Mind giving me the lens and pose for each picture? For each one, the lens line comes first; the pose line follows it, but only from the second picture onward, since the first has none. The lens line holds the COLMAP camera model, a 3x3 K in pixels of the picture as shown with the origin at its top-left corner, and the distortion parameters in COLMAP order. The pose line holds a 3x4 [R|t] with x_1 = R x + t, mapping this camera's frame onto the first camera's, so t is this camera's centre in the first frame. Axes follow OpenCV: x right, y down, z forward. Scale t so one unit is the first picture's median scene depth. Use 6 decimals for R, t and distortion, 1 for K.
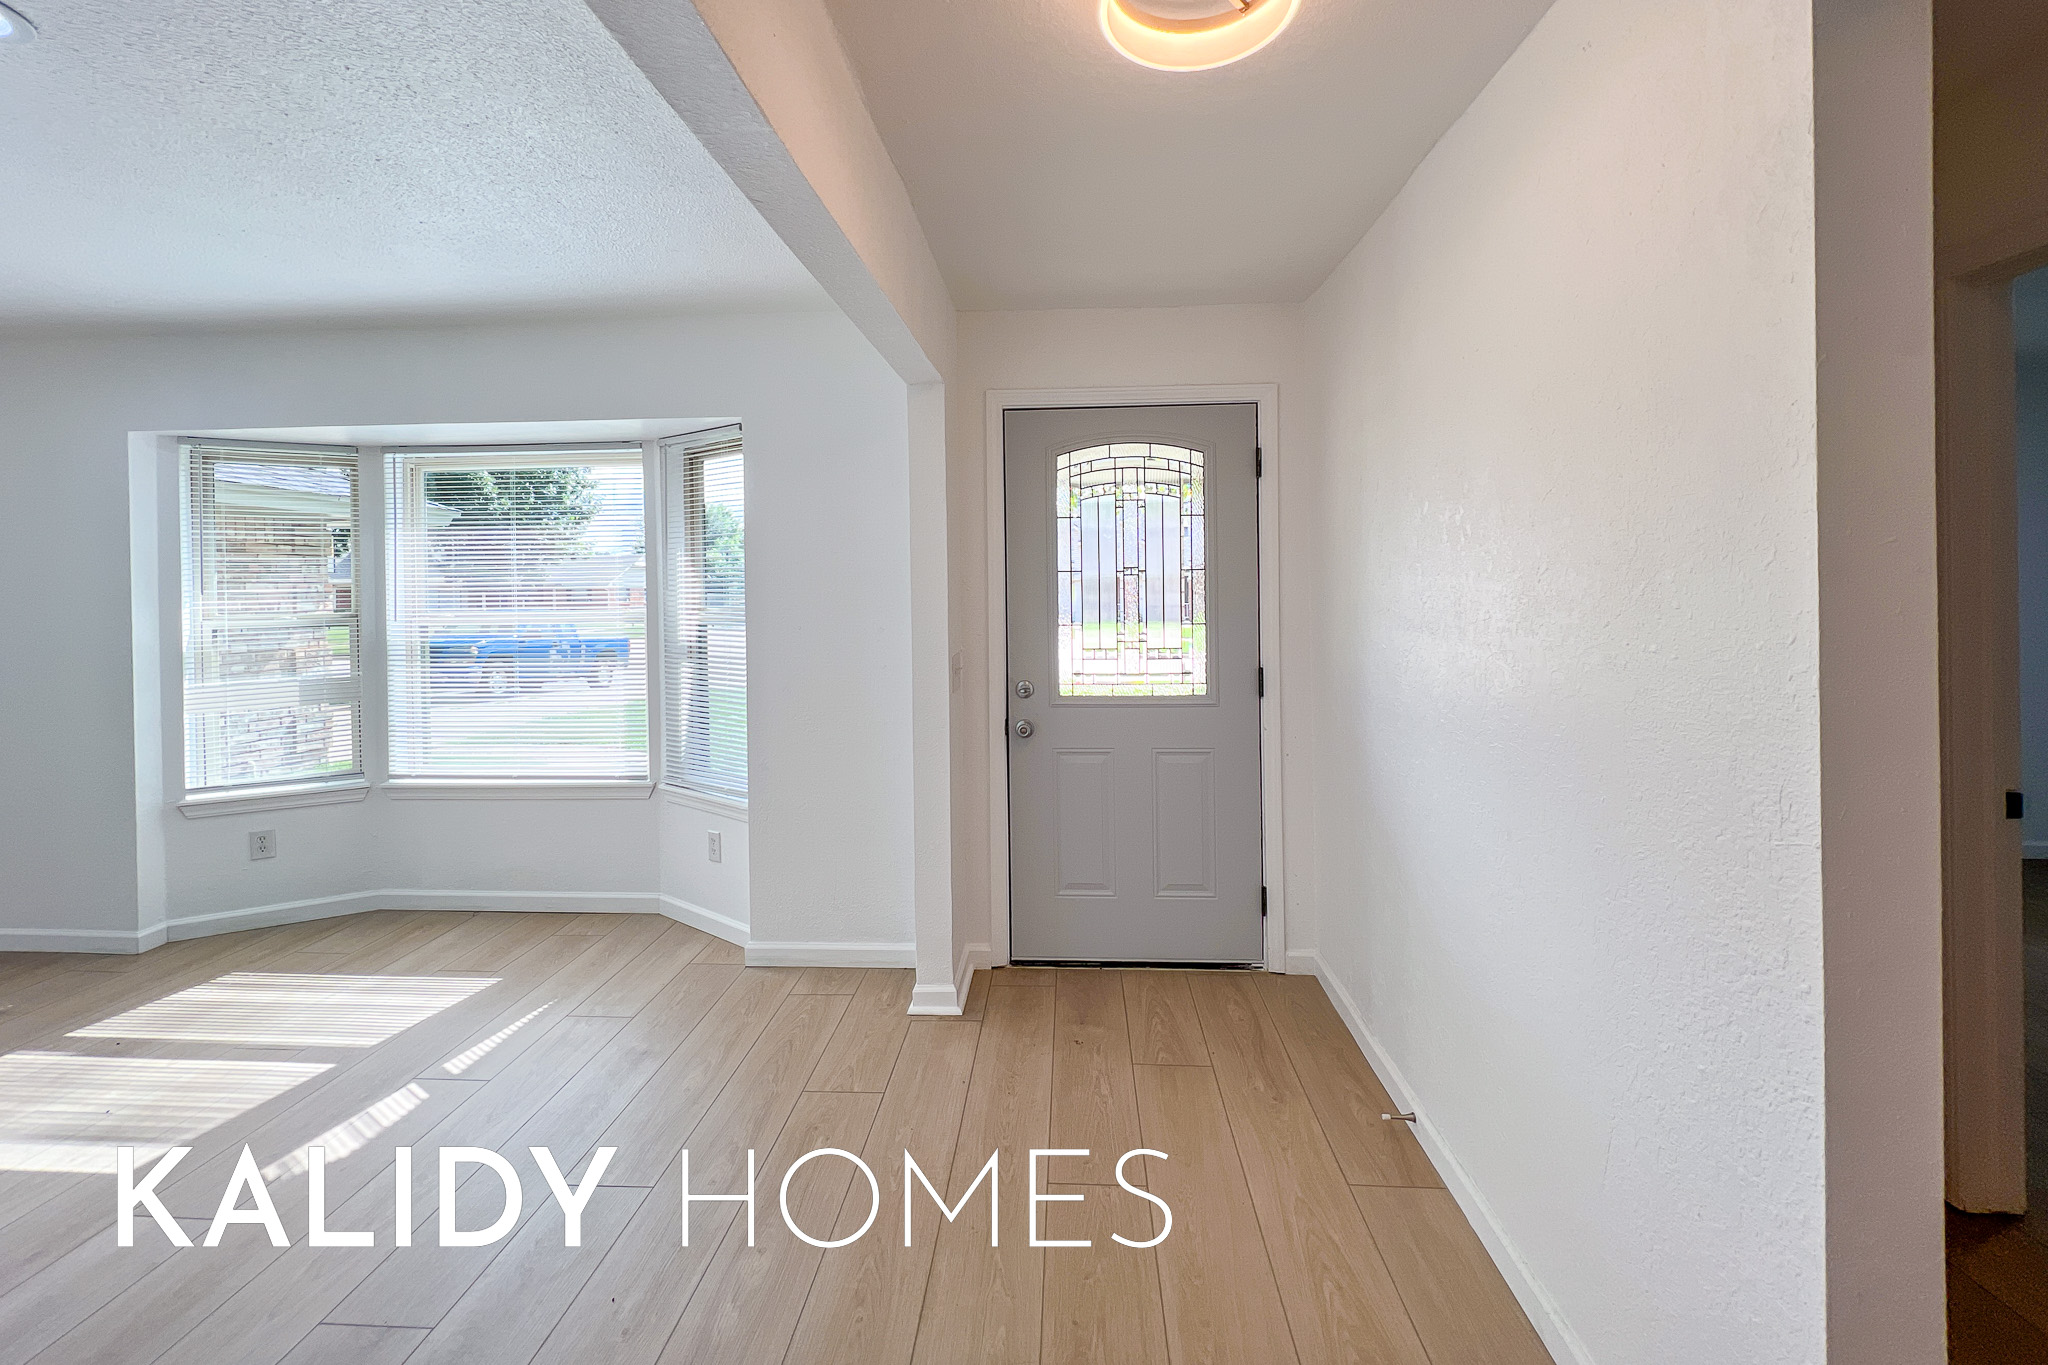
lens RADIAL K [[822.6, 0, 1020.4], [0, 822.6, 597.7], [0, 0, 1]] dist [0.000370, 0.000341]
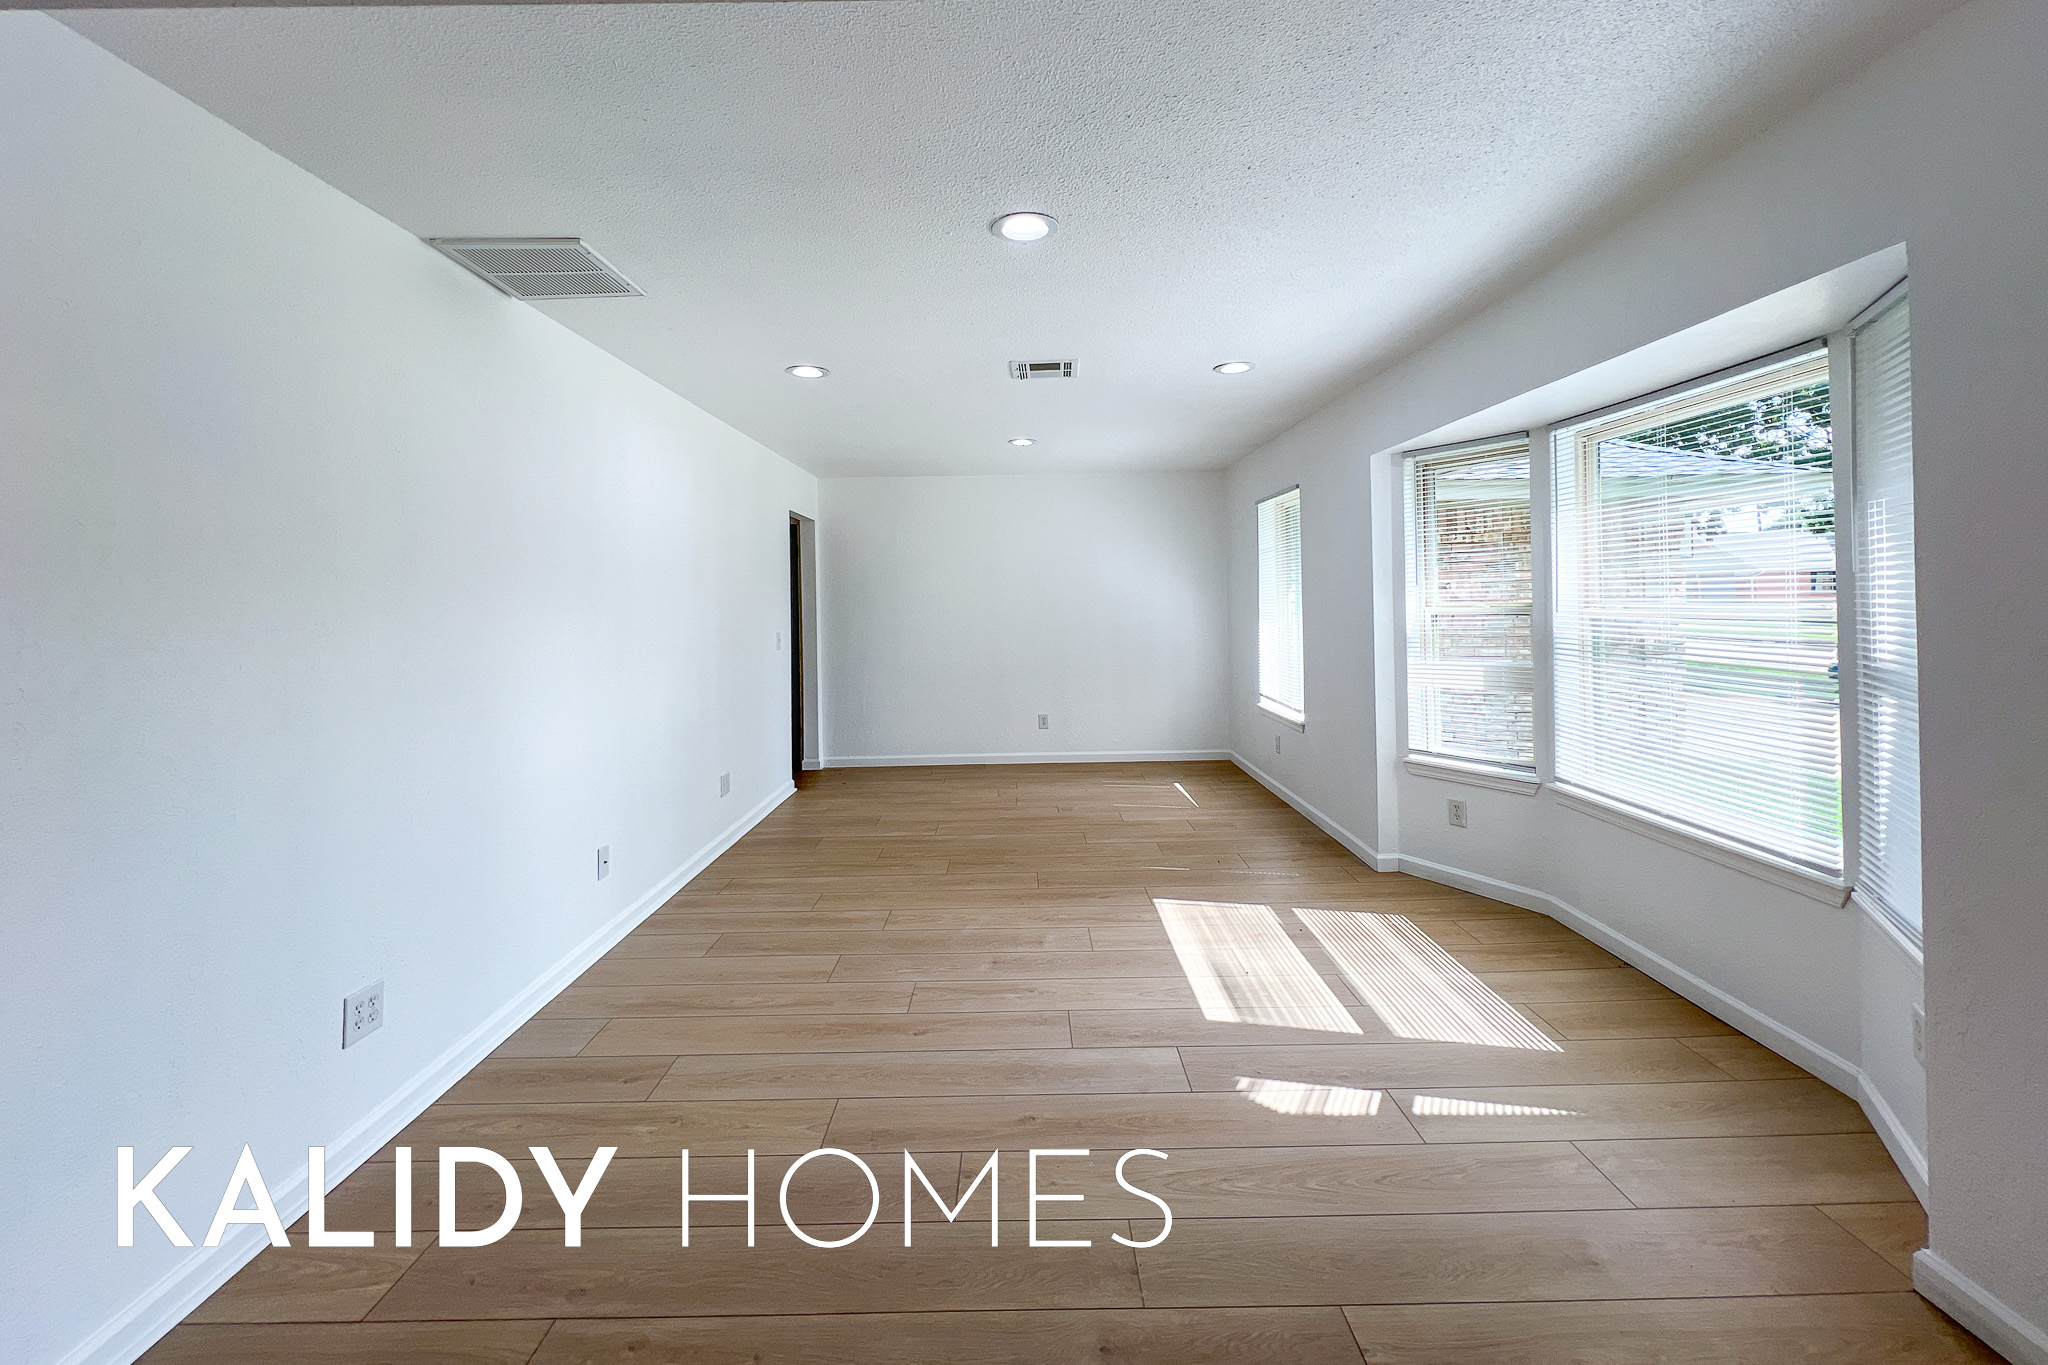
lens RADIAL K [[822.6, 0, 1020.4], [0, 822.6, 597.7], [0, 0, 1]] dist [0.000370, 0.000341]
pose [[0.071989, 0.010809, -0.997347, 0.134642], [0.008308, 0.999900, 0.011436, -0.004243], [0.997371, -0.009109, 0.071892, 0.367203]]
